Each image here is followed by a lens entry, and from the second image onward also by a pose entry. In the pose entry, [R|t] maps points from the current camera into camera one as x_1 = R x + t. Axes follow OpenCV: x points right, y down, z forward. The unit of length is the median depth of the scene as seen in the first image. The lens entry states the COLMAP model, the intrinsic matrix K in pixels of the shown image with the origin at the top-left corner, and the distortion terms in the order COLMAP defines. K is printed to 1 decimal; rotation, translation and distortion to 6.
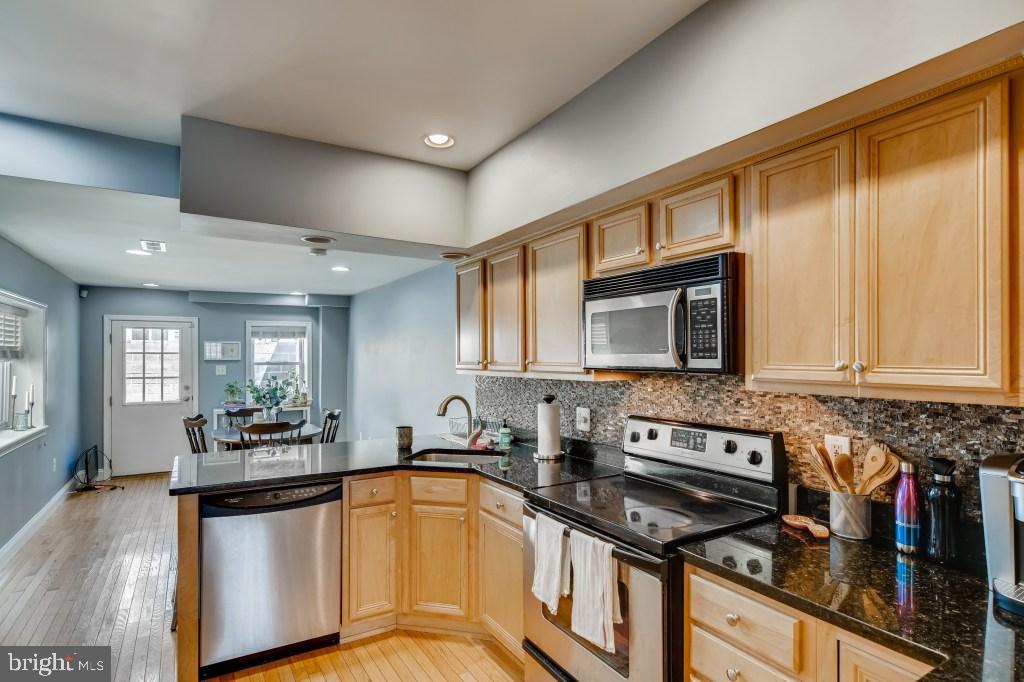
lens RADIAL K [[515.1, 0, 512.3], [0, 515.1, 350.5], [0, 0, 1]] dist [-0.001989, -0.000022]
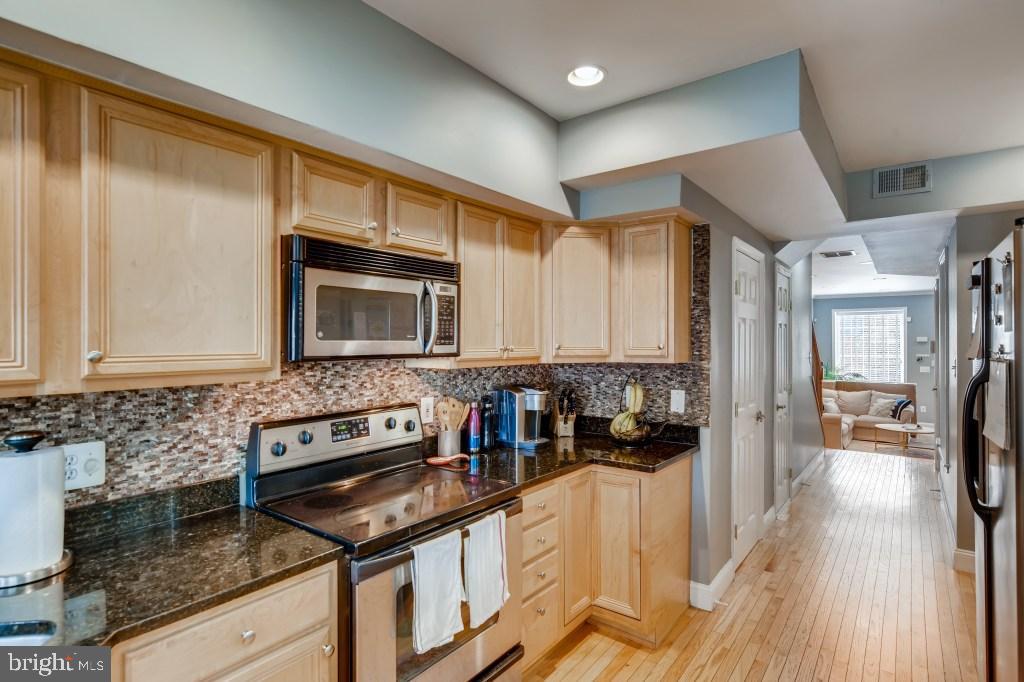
lens RADIAL K [[515.1, 0, 513.6], [0, 515.1, 339.6], [0, 0, 1]] dist [-0.001989, -0.000022]
pose [[-0.351520, 0.002220, 0.936178, -0.725576], [-0.011385, 0.999913, -0.006646, 0.008480], [-0.936111, -0.012994, -0.351464, 1.142744]]
